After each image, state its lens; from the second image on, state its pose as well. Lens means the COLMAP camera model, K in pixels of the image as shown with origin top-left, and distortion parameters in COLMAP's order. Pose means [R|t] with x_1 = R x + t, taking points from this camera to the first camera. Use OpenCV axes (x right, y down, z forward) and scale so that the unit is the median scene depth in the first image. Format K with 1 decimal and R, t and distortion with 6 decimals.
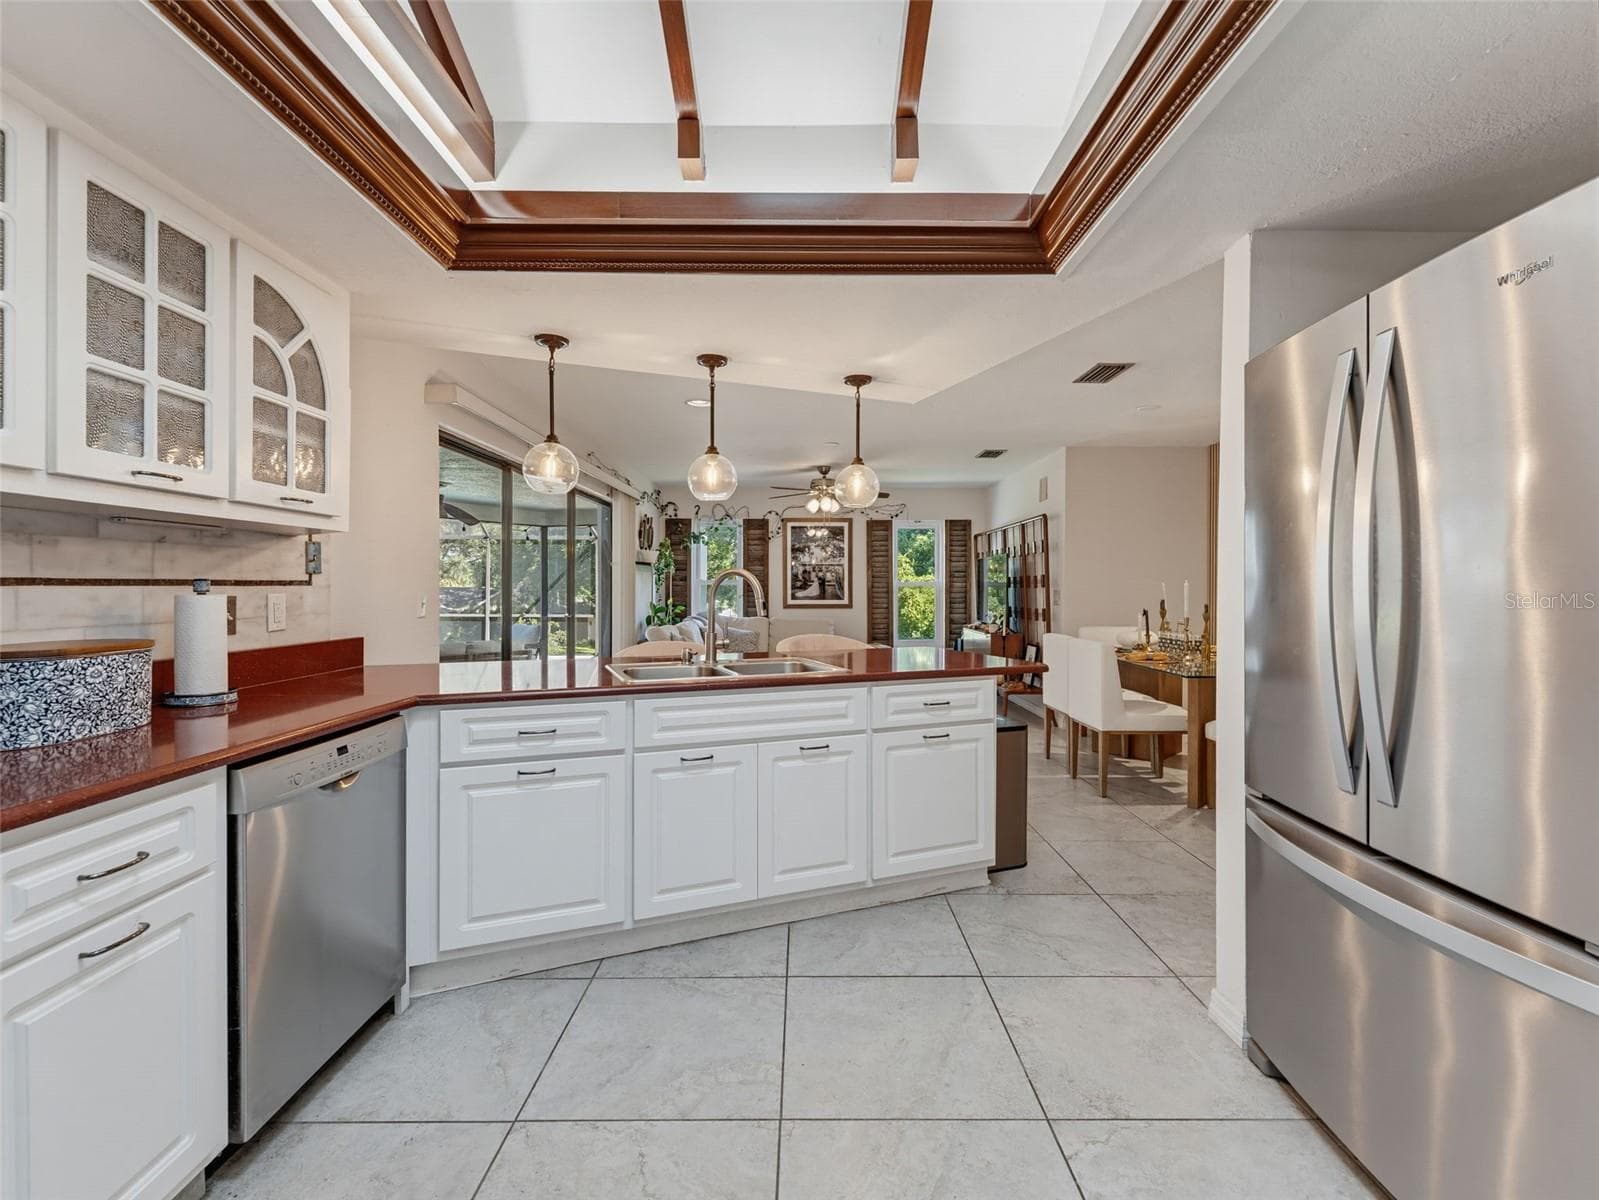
lens RADIAL K [[722.0, 0, 799.4], [0, 722.0, 608.4], [0, 0, 1]] dist [-0.000127, 0.000113]
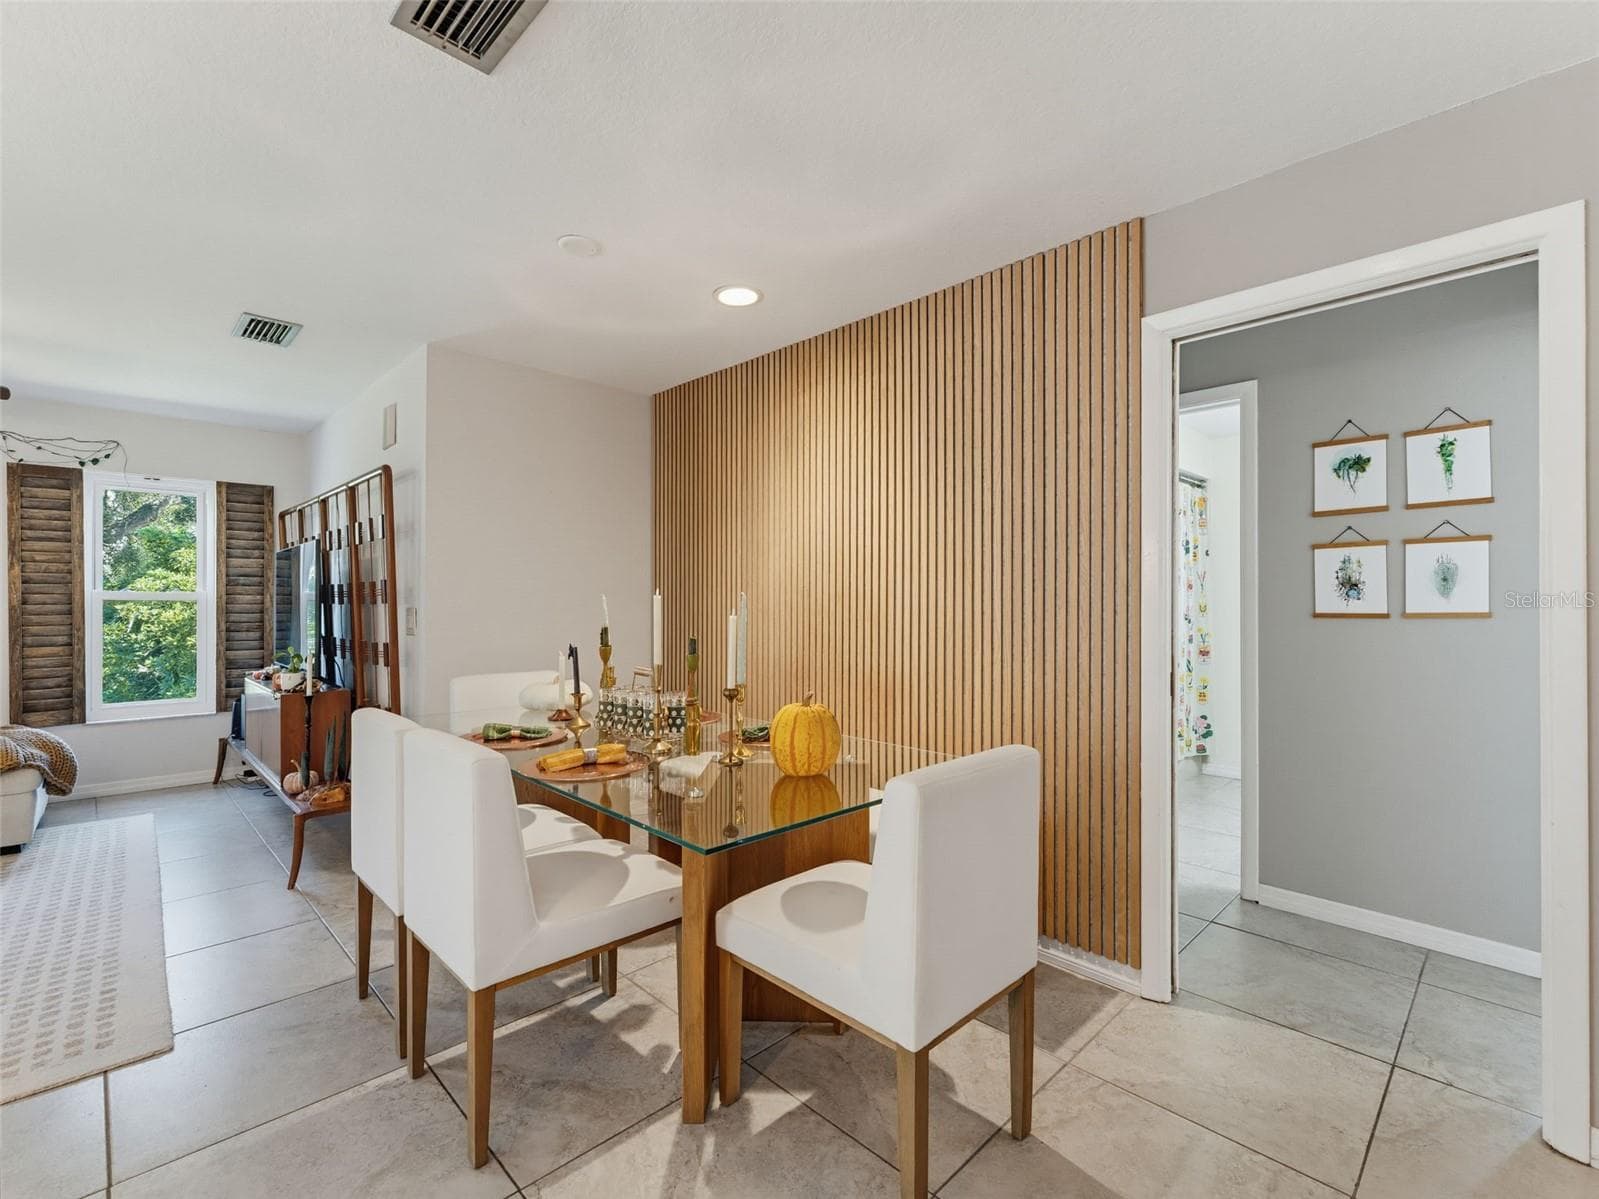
lens RADIAL K [[722.0, 0, 799.4], [0, 722.0, 607.9], [0, 0, 1]] dist [-0.000127, 0.000113]
pose [[0.714903, -0.001876, 0.699222, 0.171892], [0.018886, 0.999683, -0.016628, -0.010193], [-0.698969, 0.025093, 0.714712, 0.379726]]
